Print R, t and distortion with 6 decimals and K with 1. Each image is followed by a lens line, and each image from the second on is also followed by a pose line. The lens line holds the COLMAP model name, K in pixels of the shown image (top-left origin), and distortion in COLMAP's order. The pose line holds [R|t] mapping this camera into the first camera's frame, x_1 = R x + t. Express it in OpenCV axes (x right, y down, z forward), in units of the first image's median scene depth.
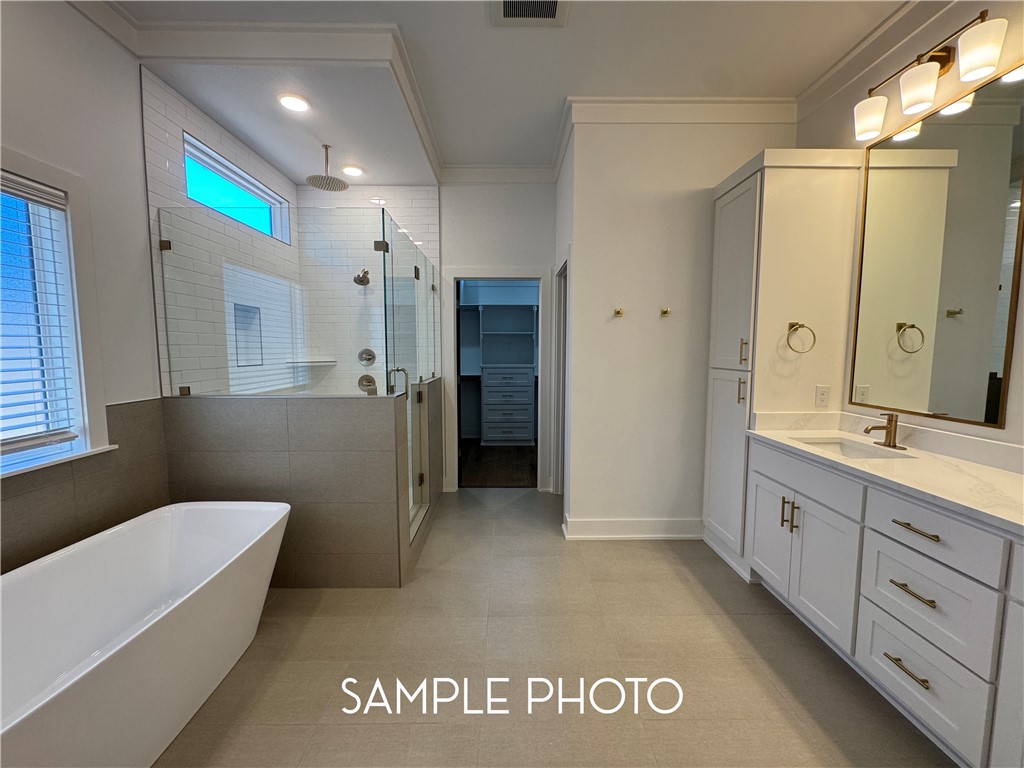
lens RADIAL K [[413.3, 0, 510.8], [0, 413.3, 384.5], [0, 0, 1]] dist [0.000088, 0.000026]
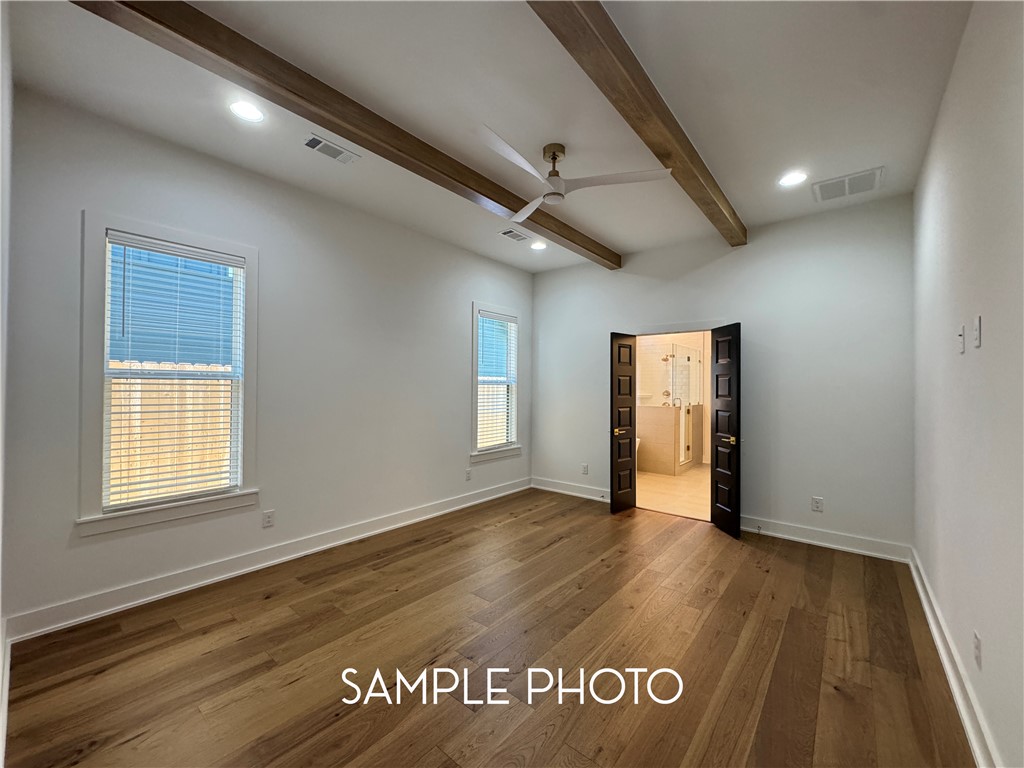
lens RADIAL K [[413.3, 0, 512.9], [0, 413.3, 388.1], [0, 0, 1]] dist [0.000088, 0.000026]
pose [[0.765400, 0.002838, -0.643549, 0.499131], [-0.064189, 0.995340, -0.071954, 0.126420], [0.640346, 0.096382, 0.762015, -1.356574]]
